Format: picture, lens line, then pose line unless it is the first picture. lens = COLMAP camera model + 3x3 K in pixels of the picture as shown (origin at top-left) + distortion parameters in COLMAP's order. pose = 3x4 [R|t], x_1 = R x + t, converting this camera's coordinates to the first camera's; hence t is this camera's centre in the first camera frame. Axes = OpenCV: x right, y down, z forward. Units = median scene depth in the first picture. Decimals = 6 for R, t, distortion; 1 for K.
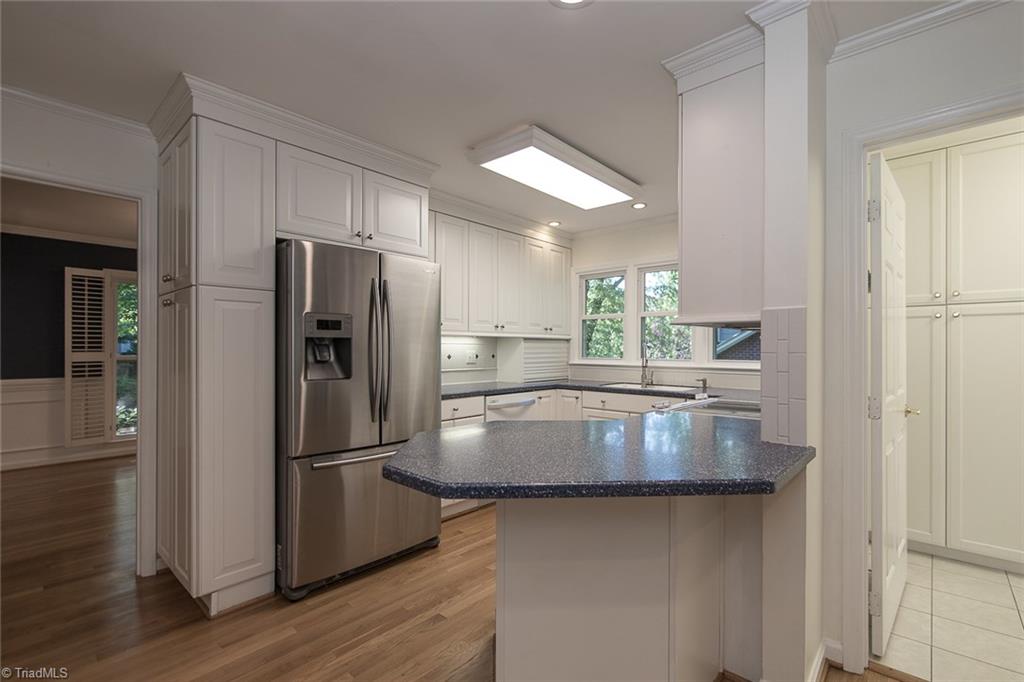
lens RADIAL K [[463.3, 0, 520.0], [0, 463.3, 345.7], [0, 0, 1]] dist [0.005412, -0.000025]
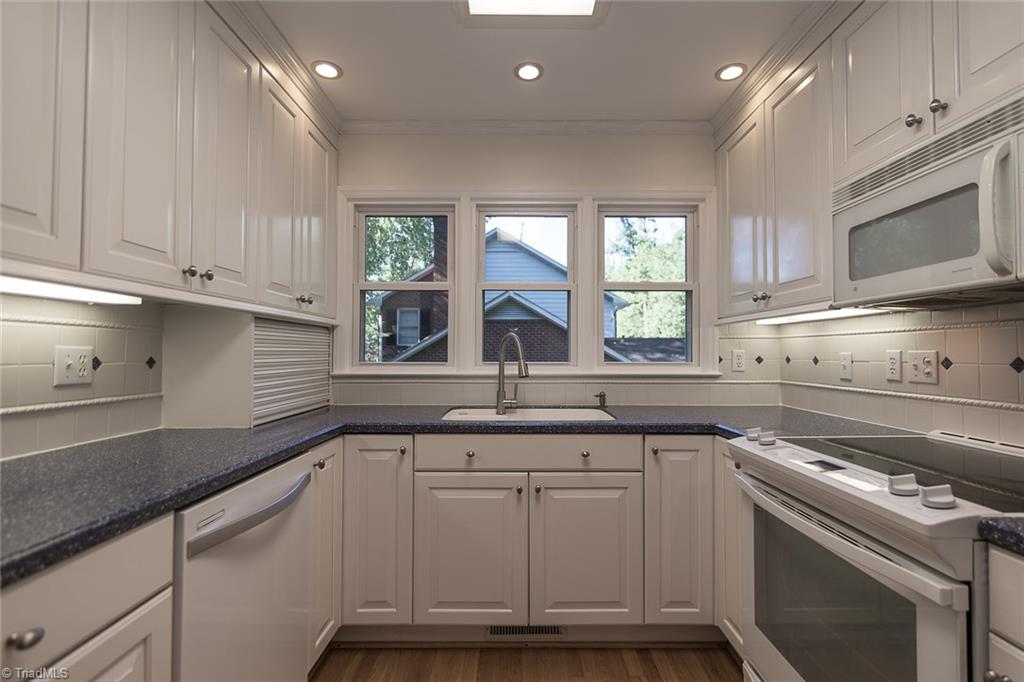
lens RADIAL K [[463.3, 0, 514.1], [0, 463.3, 341.6], [0, 0, 1]] dist [0.005412, -0.000025]
pose [[0.749227, 0.014322, 0.662158, -0.095887], [0.000140, 0.999763, -0.021784, 0.015902], [-0.662313, 0.016414, 0.749047, 0.593834]]
